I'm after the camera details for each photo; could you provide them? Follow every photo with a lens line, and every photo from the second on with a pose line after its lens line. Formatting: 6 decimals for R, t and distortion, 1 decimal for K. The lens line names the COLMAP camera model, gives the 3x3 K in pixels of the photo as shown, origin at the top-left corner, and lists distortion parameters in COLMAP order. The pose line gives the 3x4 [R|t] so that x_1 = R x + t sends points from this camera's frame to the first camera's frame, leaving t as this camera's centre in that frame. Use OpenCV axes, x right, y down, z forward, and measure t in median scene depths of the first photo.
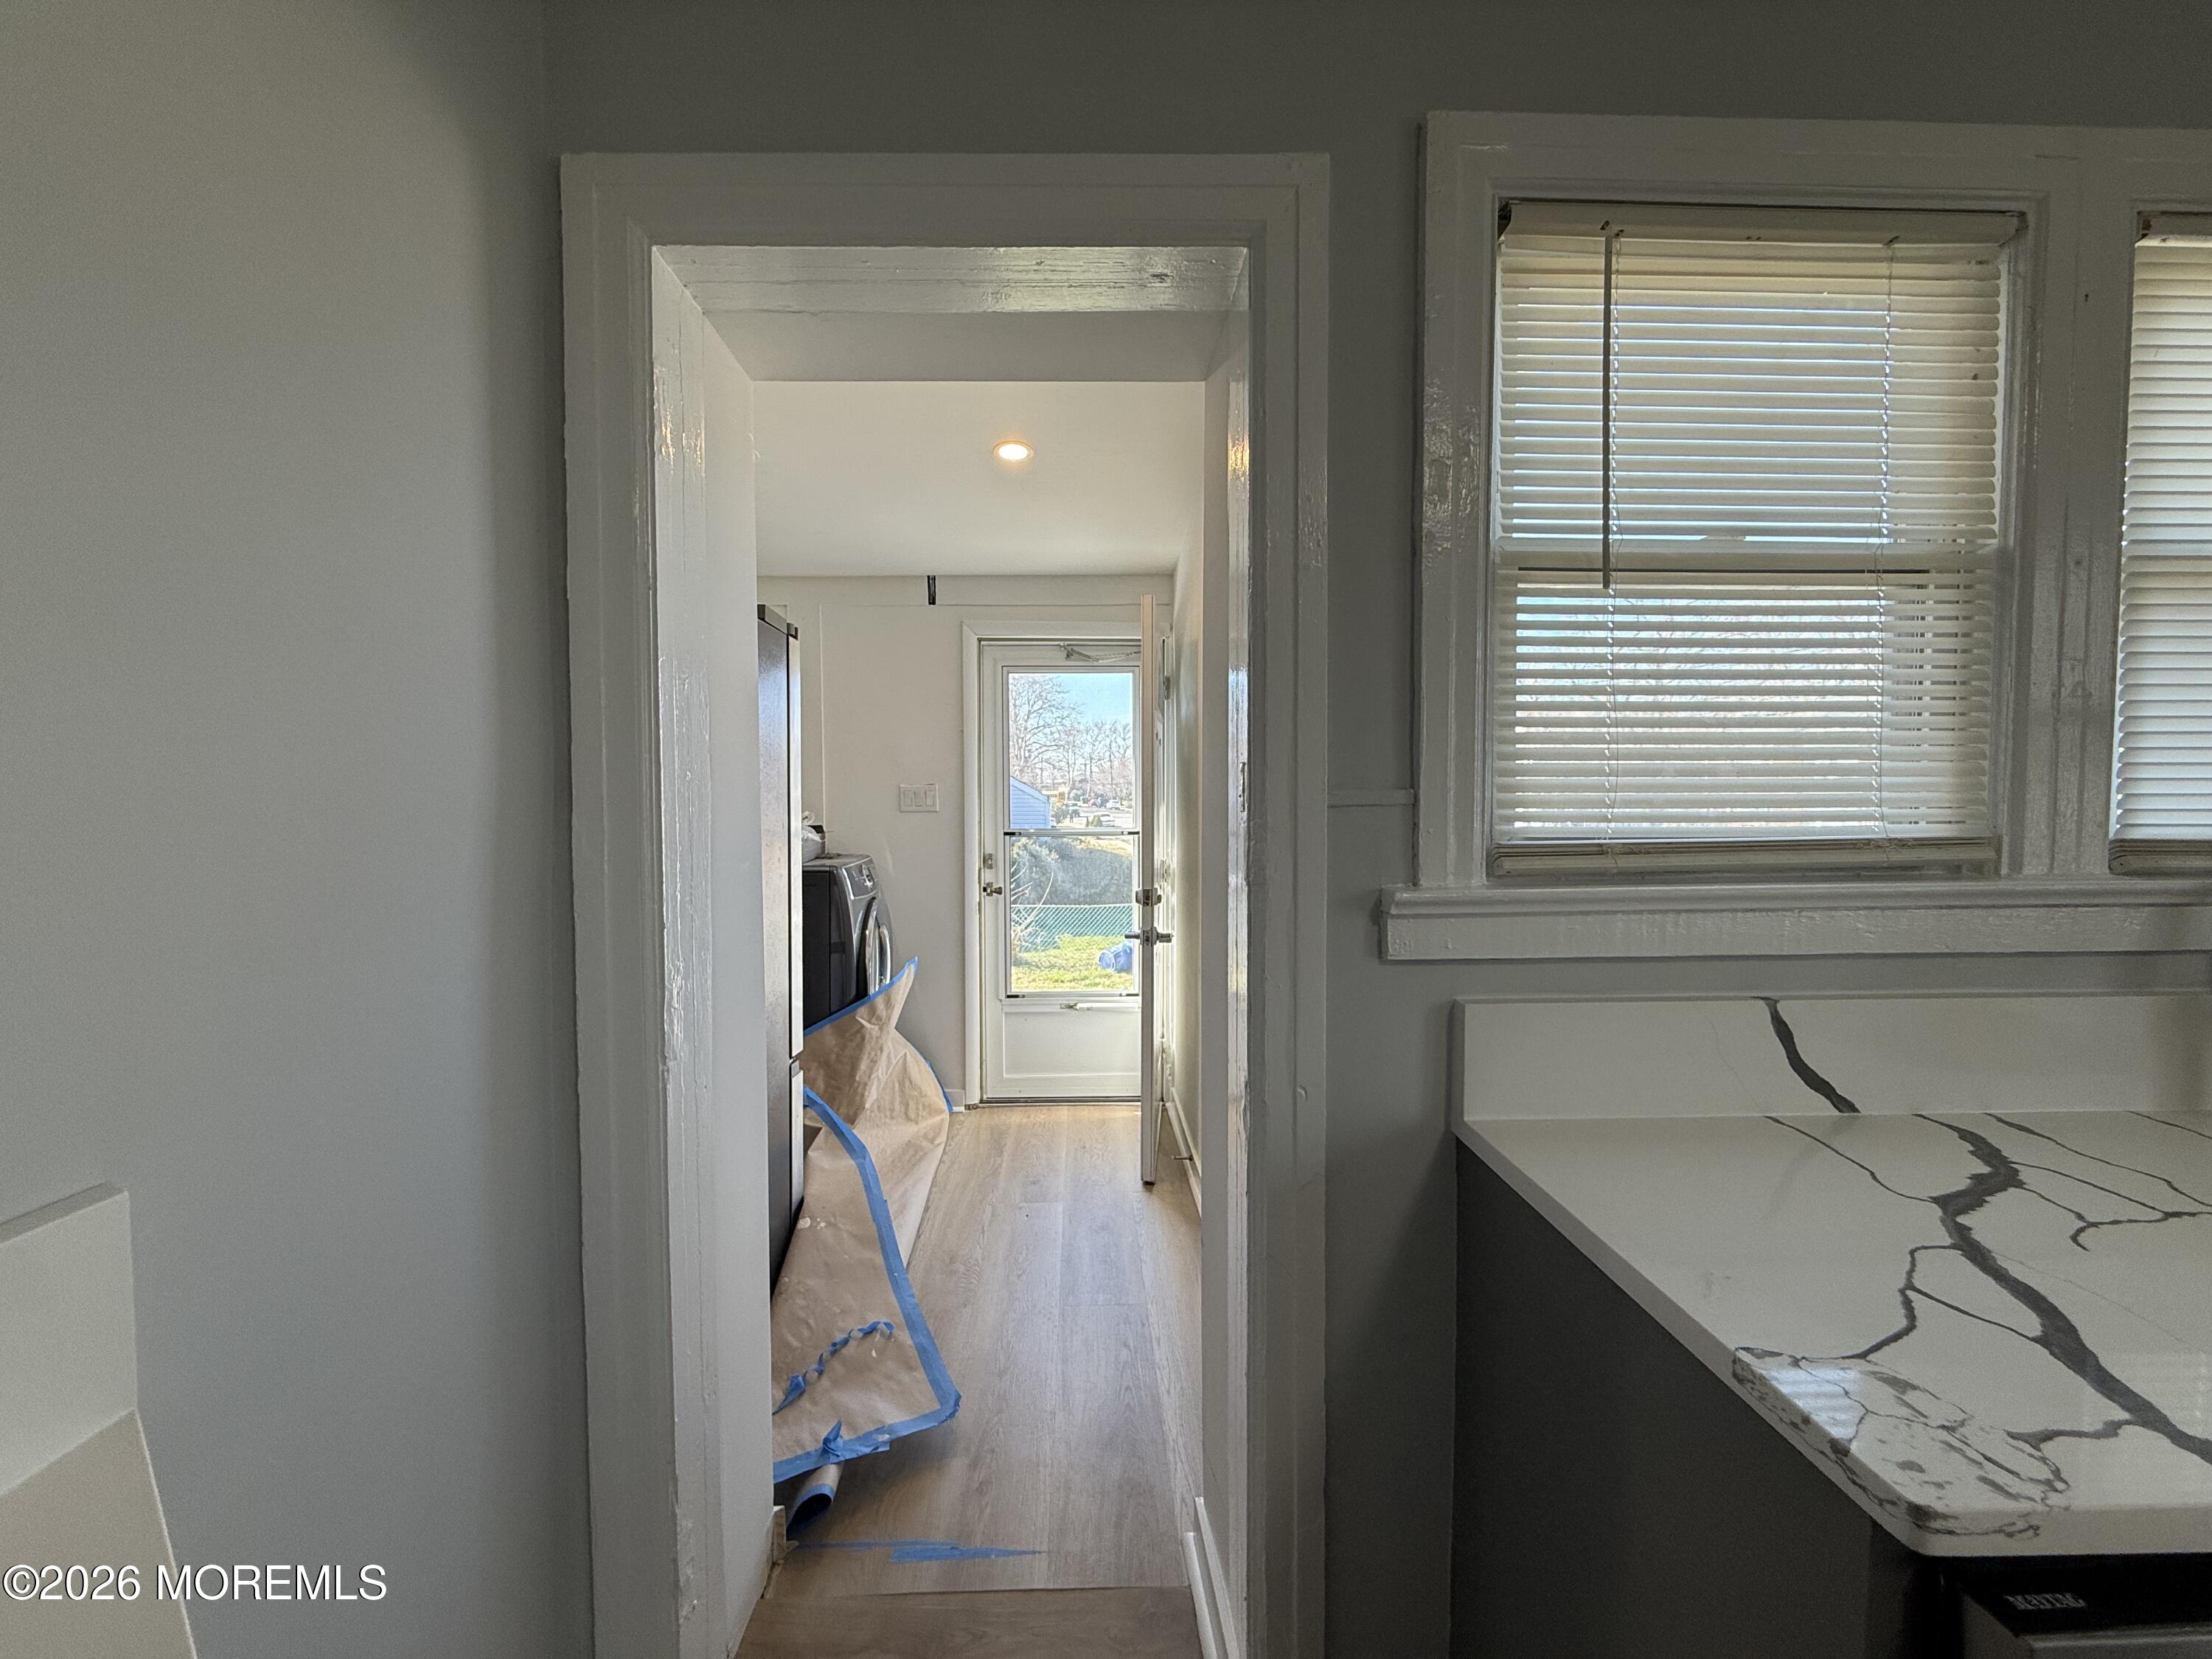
lens RADIAL K [[868.7, 0, 1101.6], [0, 868.7, 821.1], [0, 0, 1]] dist [0.000573, -0.000026]
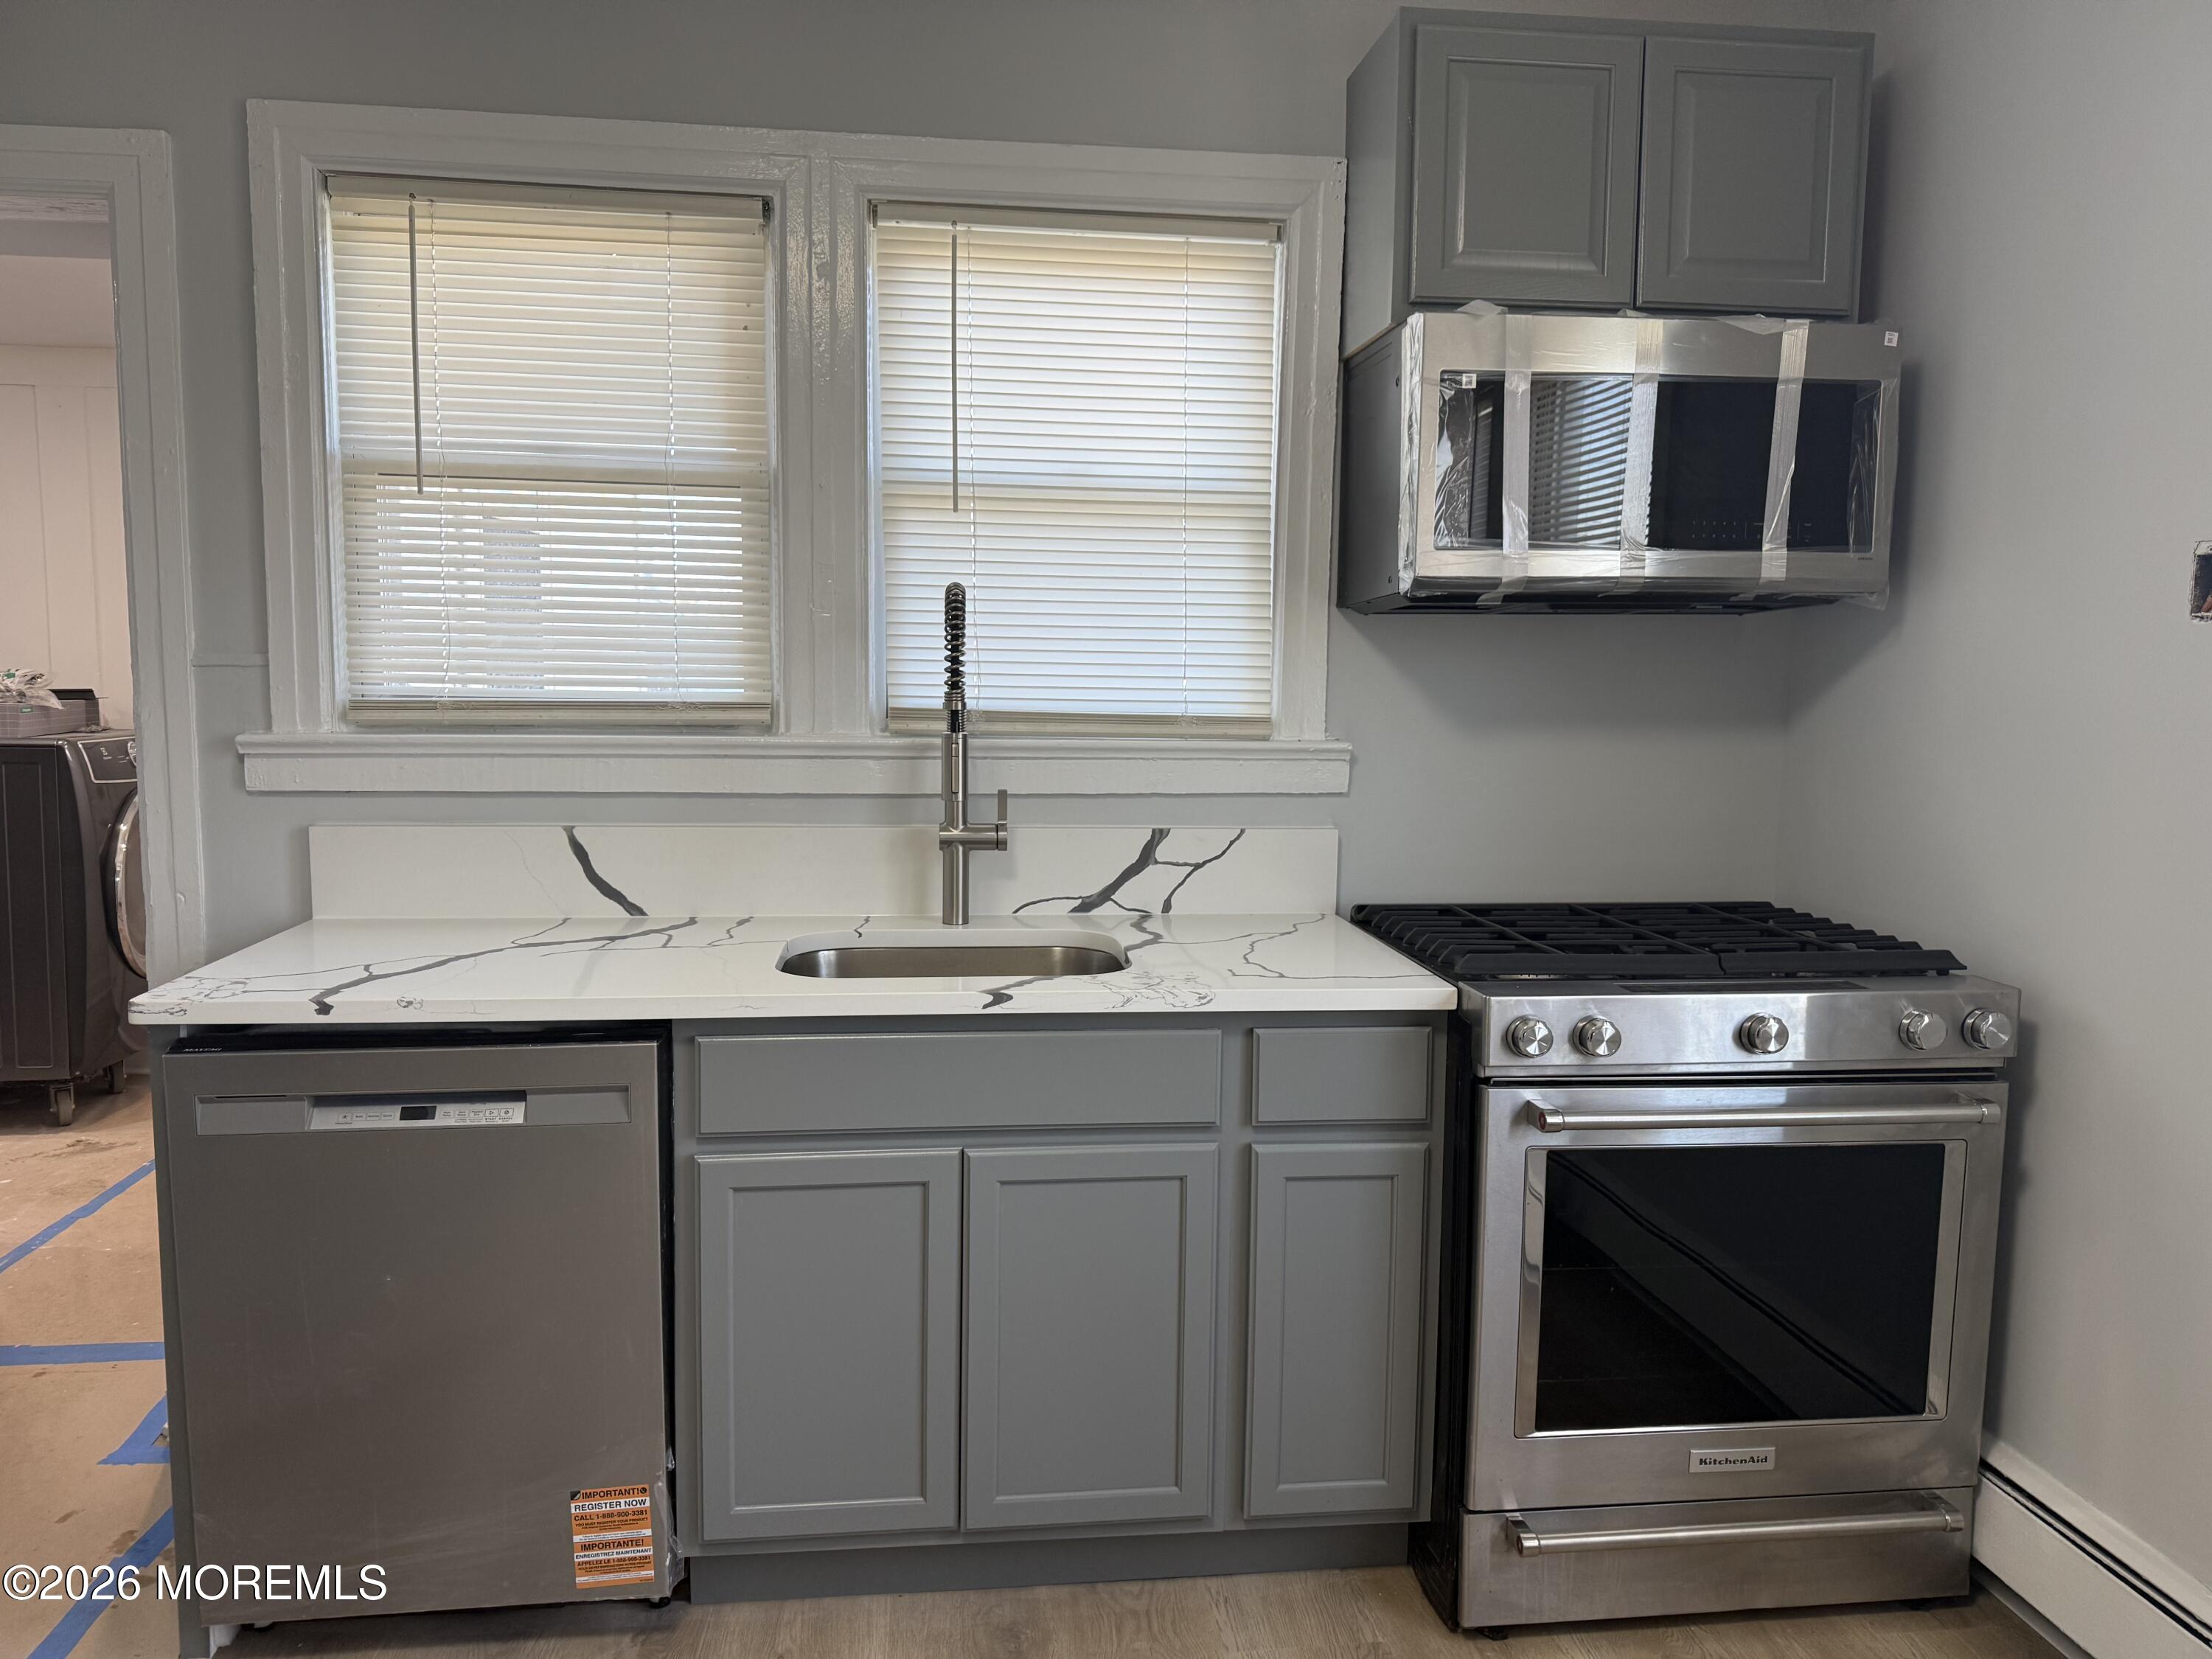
lens RADIAL K [[1554.7, 0, 1107.3], [0, 1554.7, 839.2], [0, 0, 1]] dist [0.055764, -0.065357]
pose [[0.995314, 0.011653, 0.095990, 1.301508], [-0.019482, 0.996521, 0.081034, 0.023315], [-0.094712, -0.082524, 0.992078, -1.310289]]
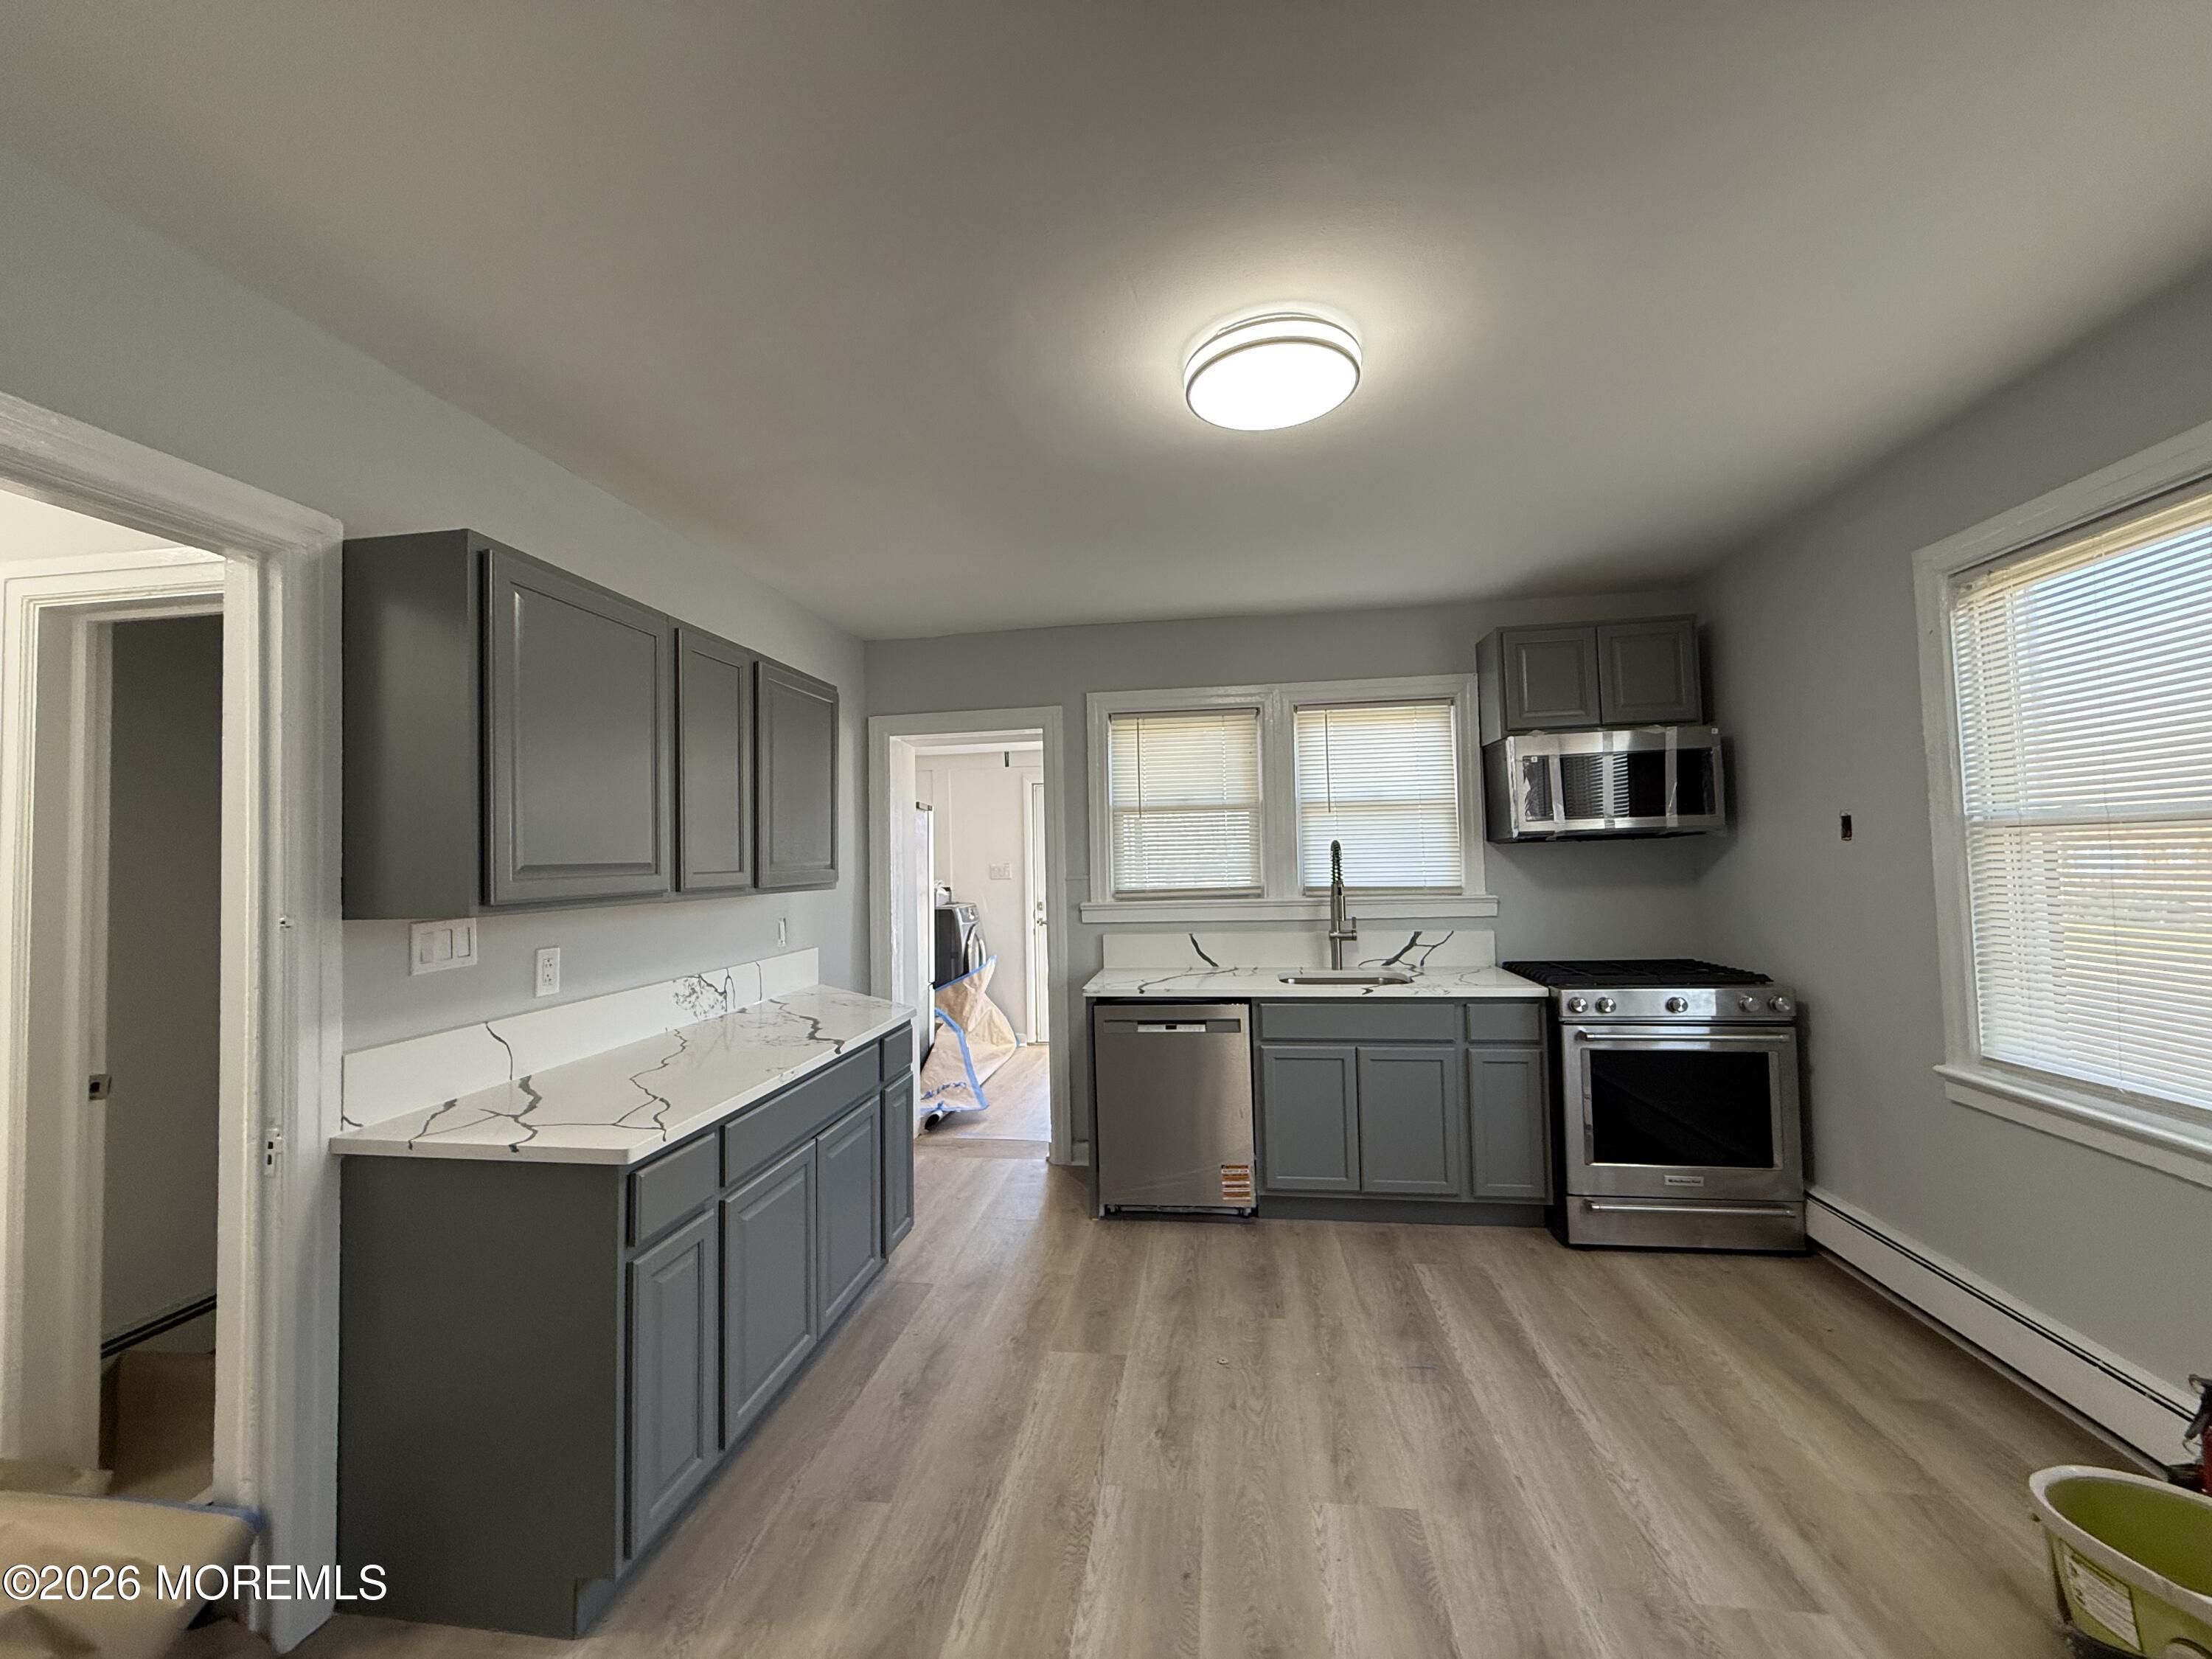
lens RADIAL K [[868.7, 0, 1105.5], [0, 868.7, 831.0], [0, 0, 1]] dist [0.000573, -0.000026]
pose [[0.986151, -0.020978, -0.164516, 0.988889], [0.011408, 0.998199, -0.058901, -0.004866], [0.165455, 0.056209, 0.984614, -2.454014]]
